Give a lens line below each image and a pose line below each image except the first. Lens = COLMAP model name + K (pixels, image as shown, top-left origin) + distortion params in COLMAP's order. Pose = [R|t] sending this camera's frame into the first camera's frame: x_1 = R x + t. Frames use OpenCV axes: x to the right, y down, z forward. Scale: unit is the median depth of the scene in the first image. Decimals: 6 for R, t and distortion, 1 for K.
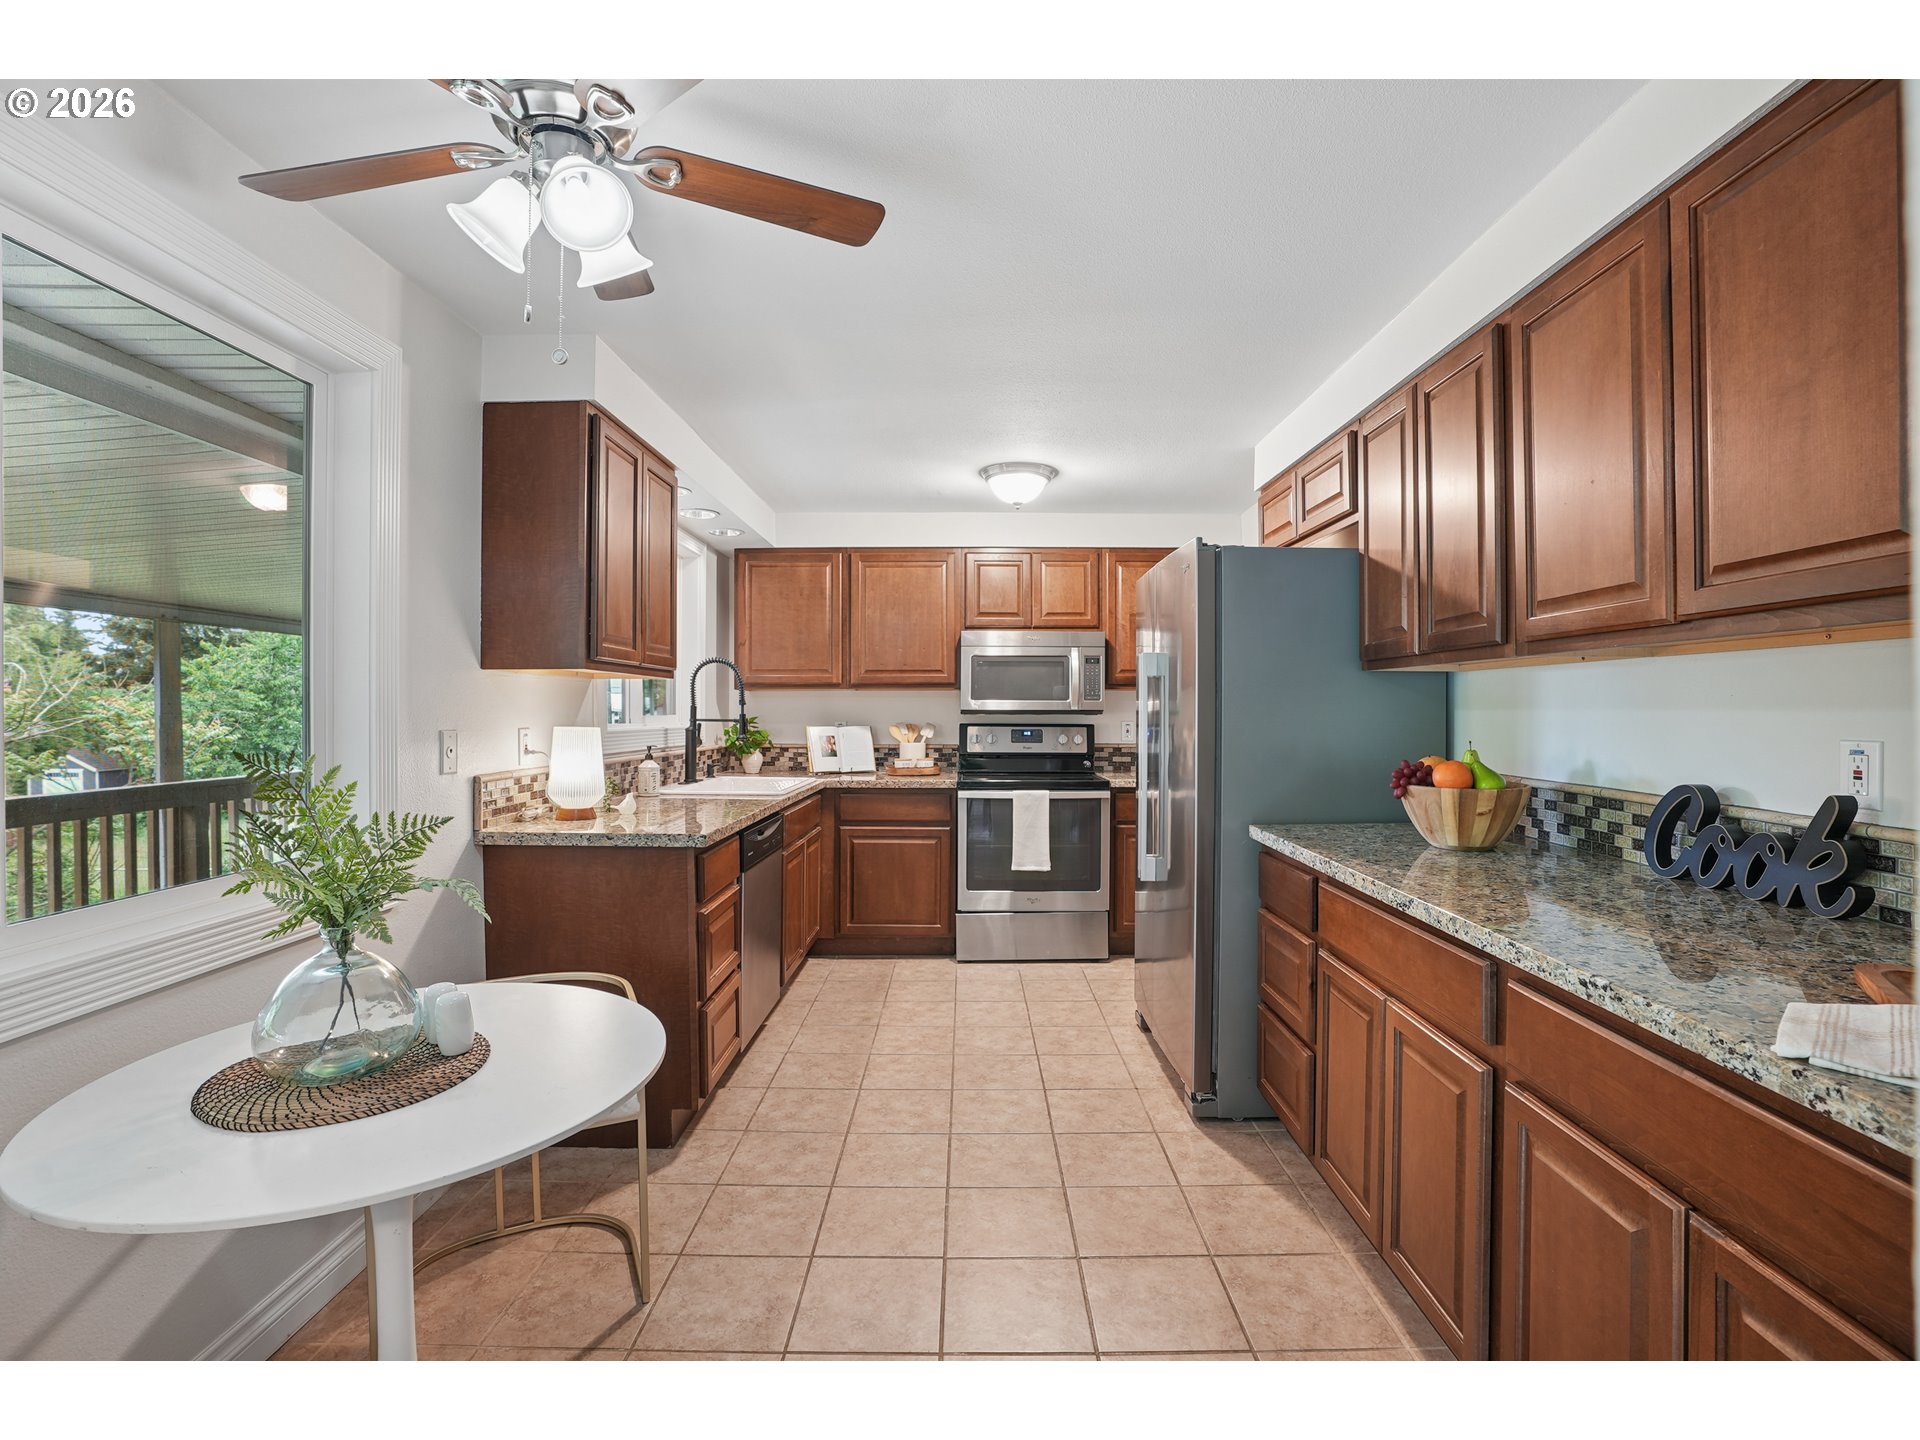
lens RADIAL K [[893.8, 0, 961.7], [0, 893.8, 705.3], [0, 0, 1]] dist [-0.069207, 0.027526]
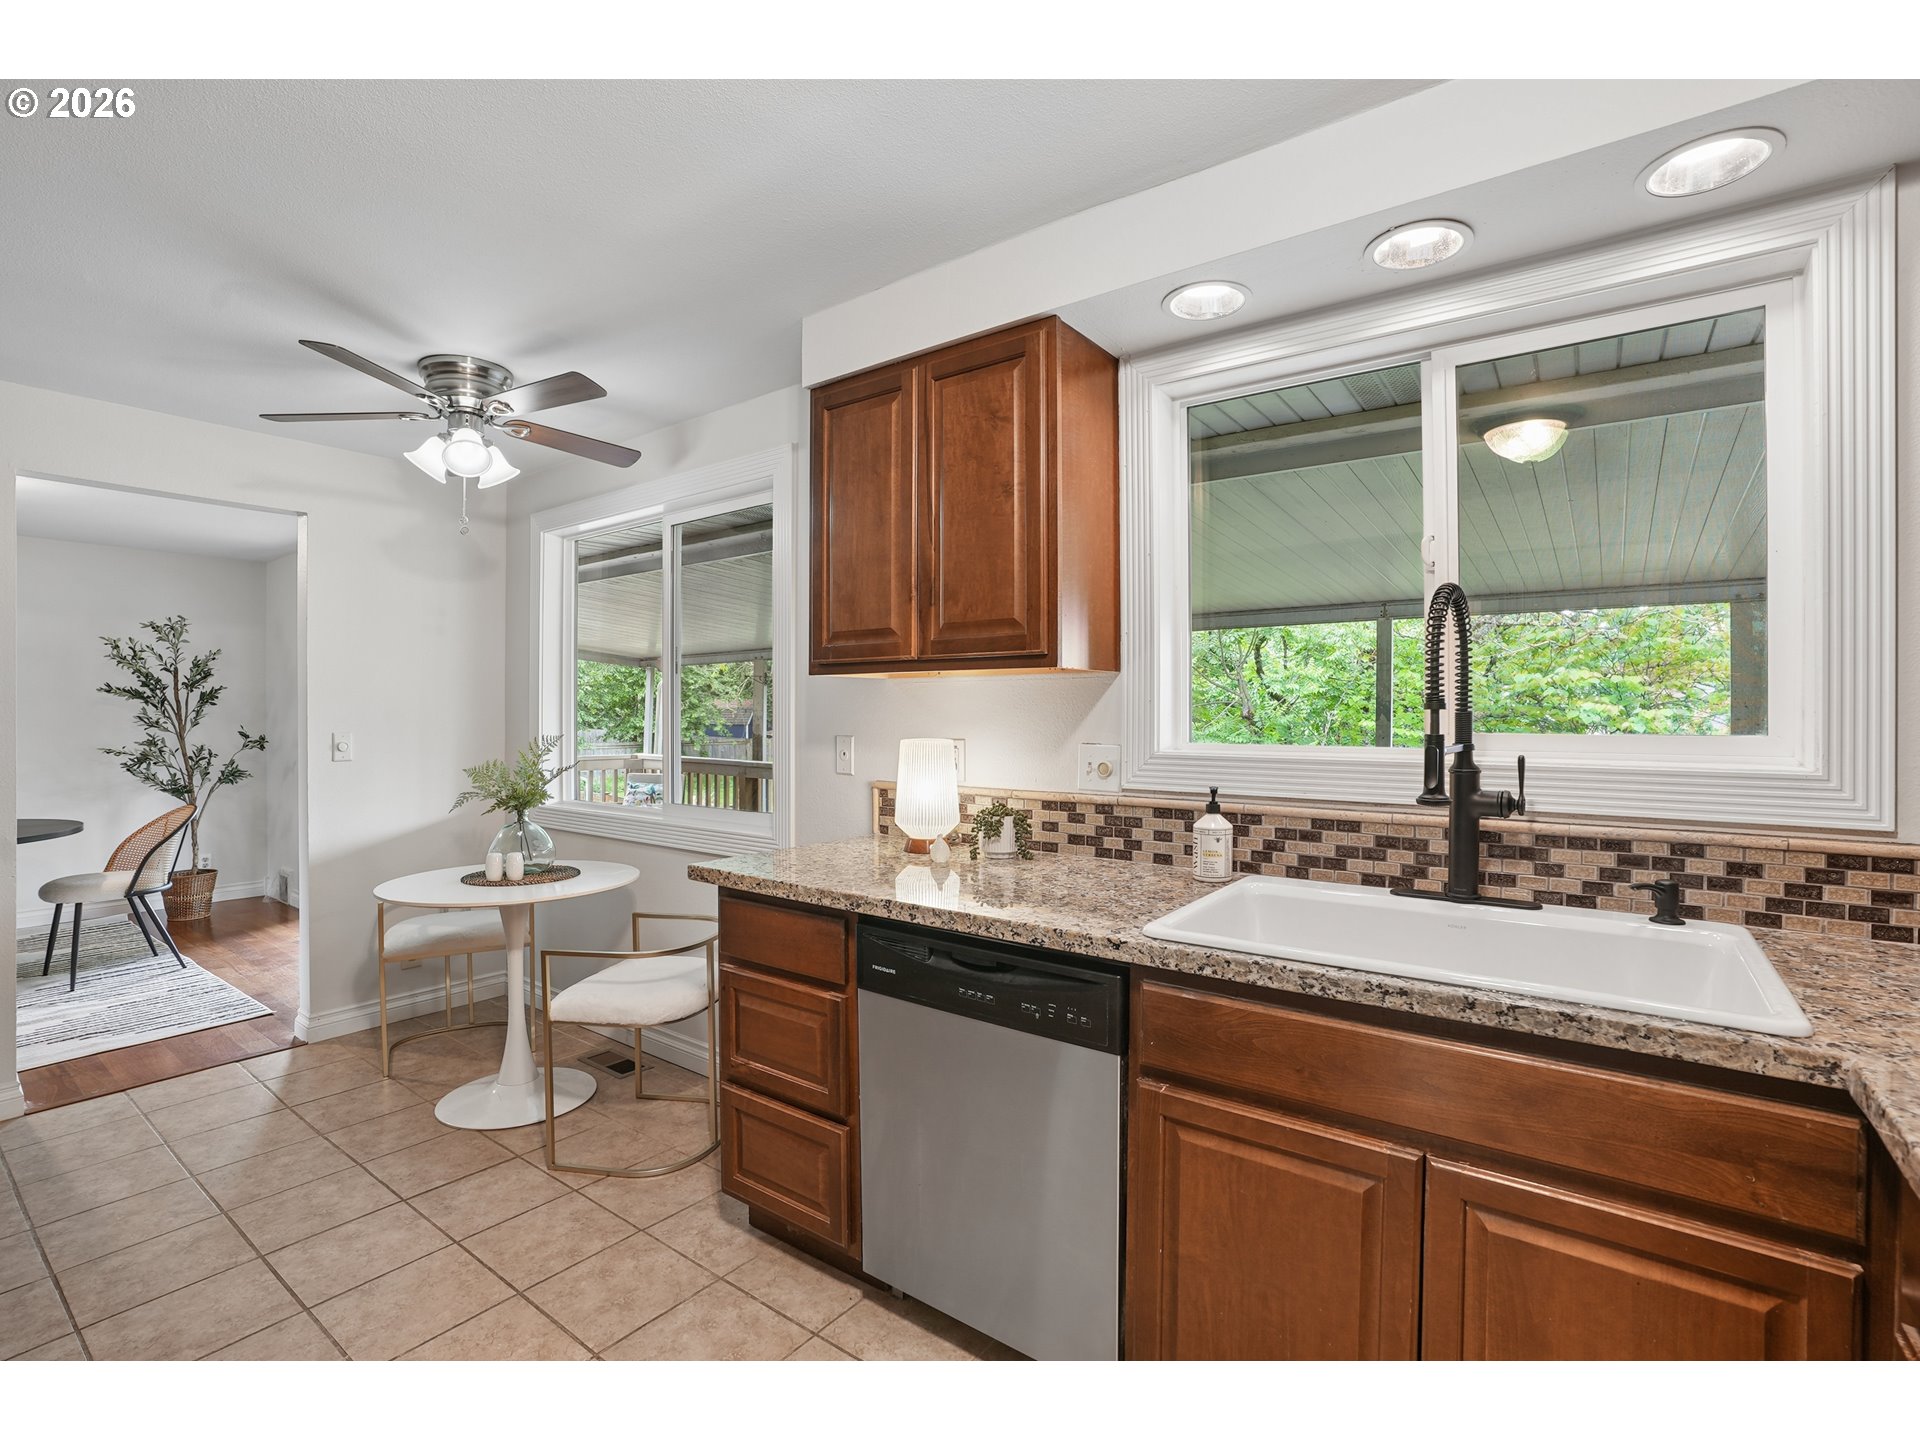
lens RADIAL K [[893.8, 0, 961.7], [0, 893.8, 705.3], [0, 0, 1]] dist [-0.069207, 0.027526]
pose [[-0.588774, -0.006378, -0.808272, 0.275561], [0.001762, 0.999956, -0.009174, 0.000833], [0.808295, -0.006825, -0.588737, 1.872293]]
